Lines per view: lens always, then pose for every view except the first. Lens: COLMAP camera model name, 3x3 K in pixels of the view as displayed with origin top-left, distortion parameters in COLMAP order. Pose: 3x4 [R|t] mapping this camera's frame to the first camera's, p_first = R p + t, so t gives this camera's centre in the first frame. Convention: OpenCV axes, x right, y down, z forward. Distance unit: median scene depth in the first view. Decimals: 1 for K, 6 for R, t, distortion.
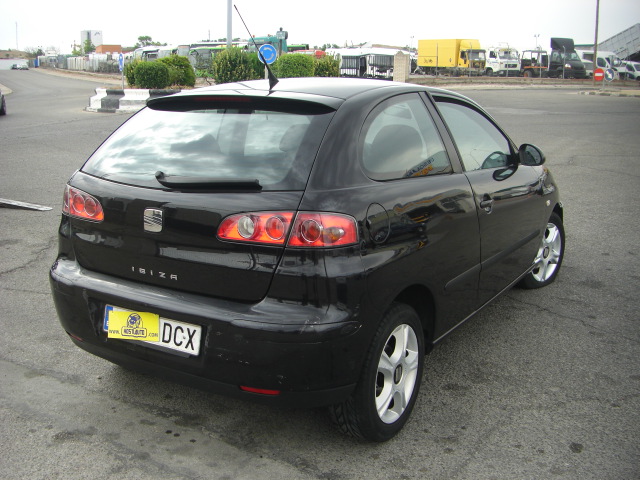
lens RADIAL K [[729.1, 0, 299.4], [0, 729.1, 266.2], [0, 0, 1]] dist [-0.188266, 0.111390]
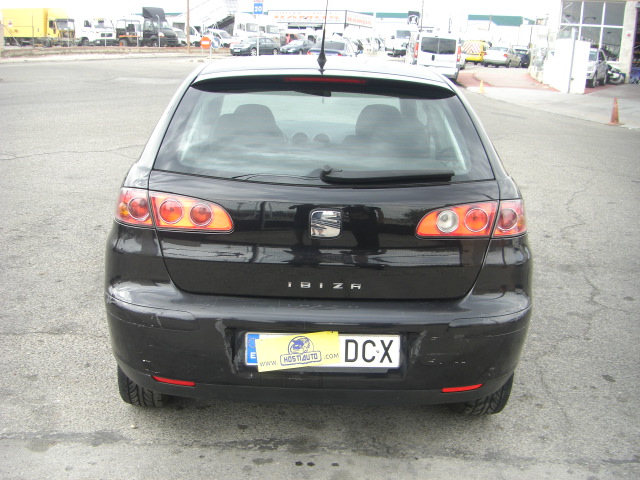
lens RADIAL K [[729.1, 0, 299.4], [0, 729.1, 266.2], [0, 0, 1]] dist [-0.188266, 0.111390]
pose [[0.836164, -0.132667, 0.532193, -0.635129], [0.110386, 0.991157, 0.073644, -0.074100], [-0.537257, -0.002831, 0.843414, 0.270298]]
